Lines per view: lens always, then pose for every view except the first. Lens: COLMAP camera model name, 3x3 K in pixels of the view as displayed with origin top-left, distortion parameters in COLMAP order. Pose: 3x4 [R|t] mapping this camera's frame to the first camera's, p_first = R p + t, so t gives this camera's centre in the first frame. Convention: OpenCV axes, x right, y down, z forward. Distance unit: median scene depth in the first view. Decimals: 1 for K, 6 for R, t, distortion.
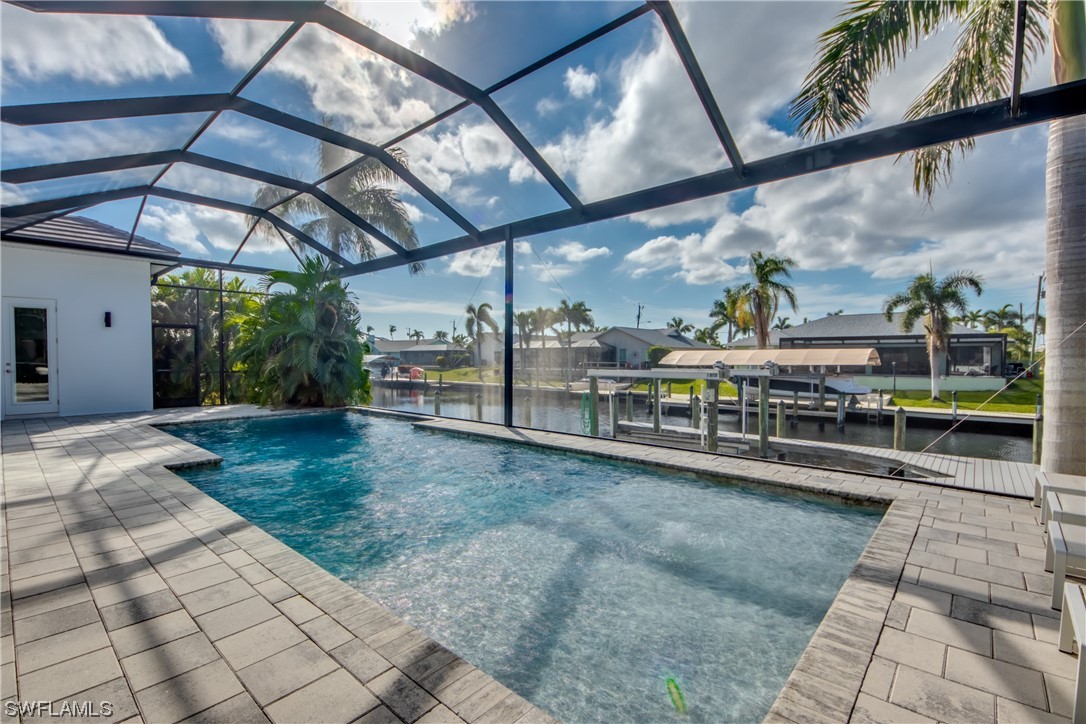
lens RADIAL K [[489.1, 0, 543.0], [0, 489.1, 362.0], [0, 0, 1]] dist [-0.001904, -0.000468]
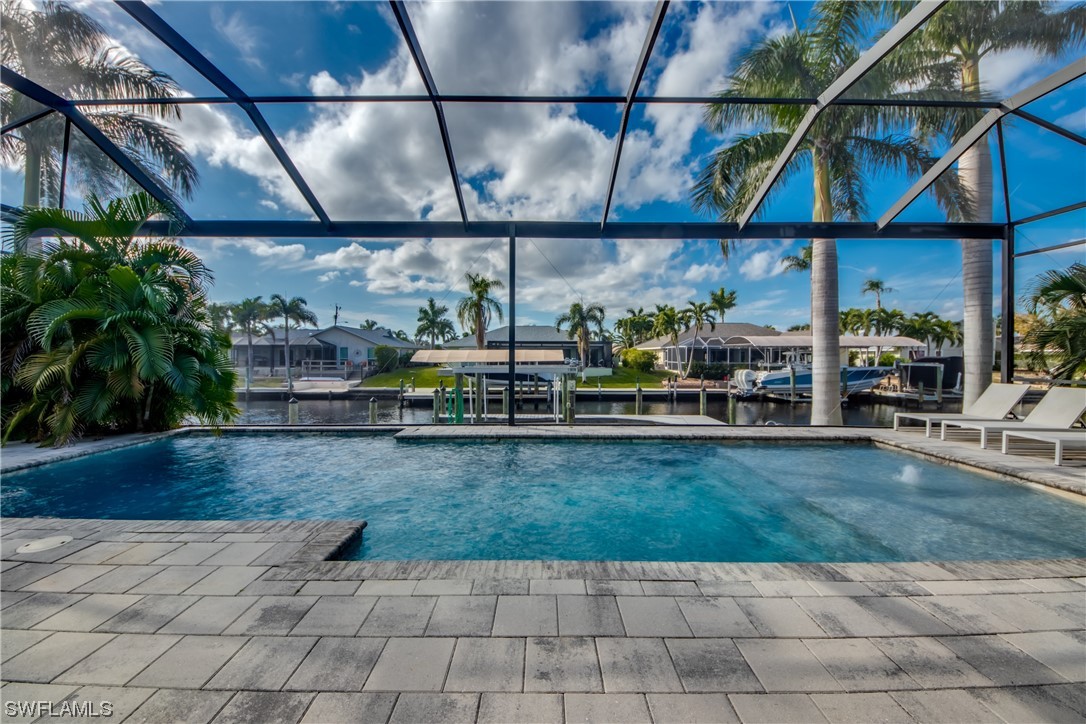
lens RADIAL K [[409.3, 0, 543.0], [0, 409.3, 362.0], [0, 0, 1]] dist [-0.002440, -0.000283]
pose [[0.742965, -0.007697, 0.669286, -0.180355], [0.002886, 0.999961, 0.008296, -0.001610], [-0.669324, -0.004232, 0.742959, 0.103114]]
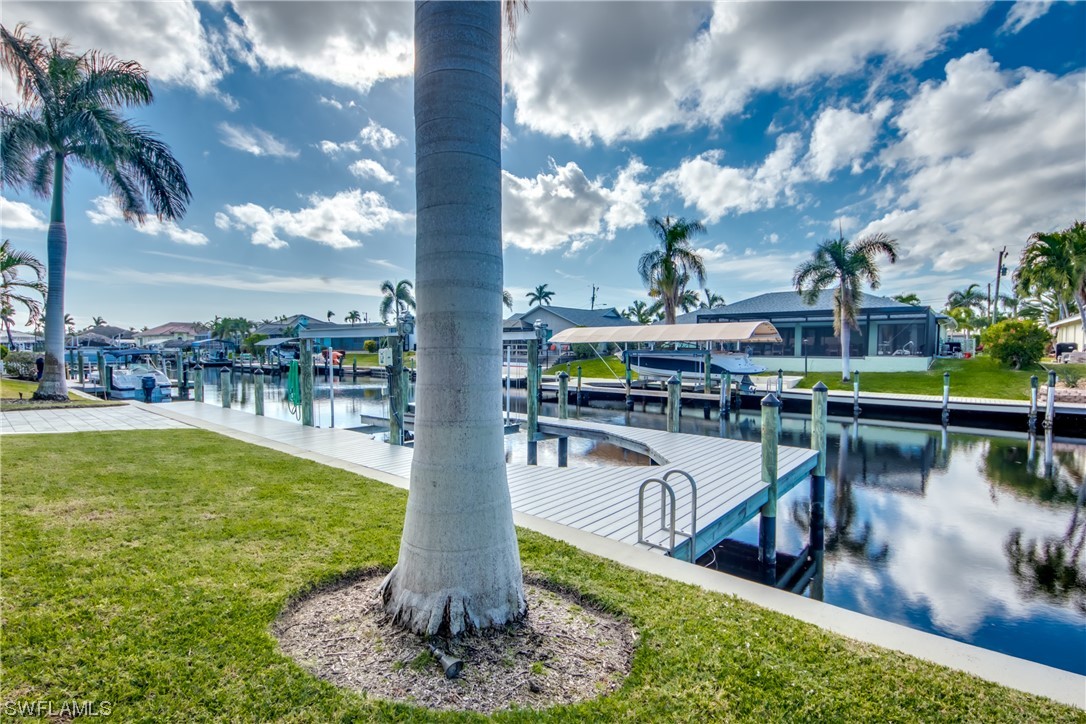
lens RADIAL K [[505.2, 0, 543.0], [0, 505.2, 362.0], [0, 0, 1]] dist [0.001971, 0.000324]
pose [[0.999920, 0.002917, 0.012301, 0.239905], [-0.003160, 0.999799, 0.019807, 0.024710], [-0.012241, -0.019844, 0.999728, 0.092890]]
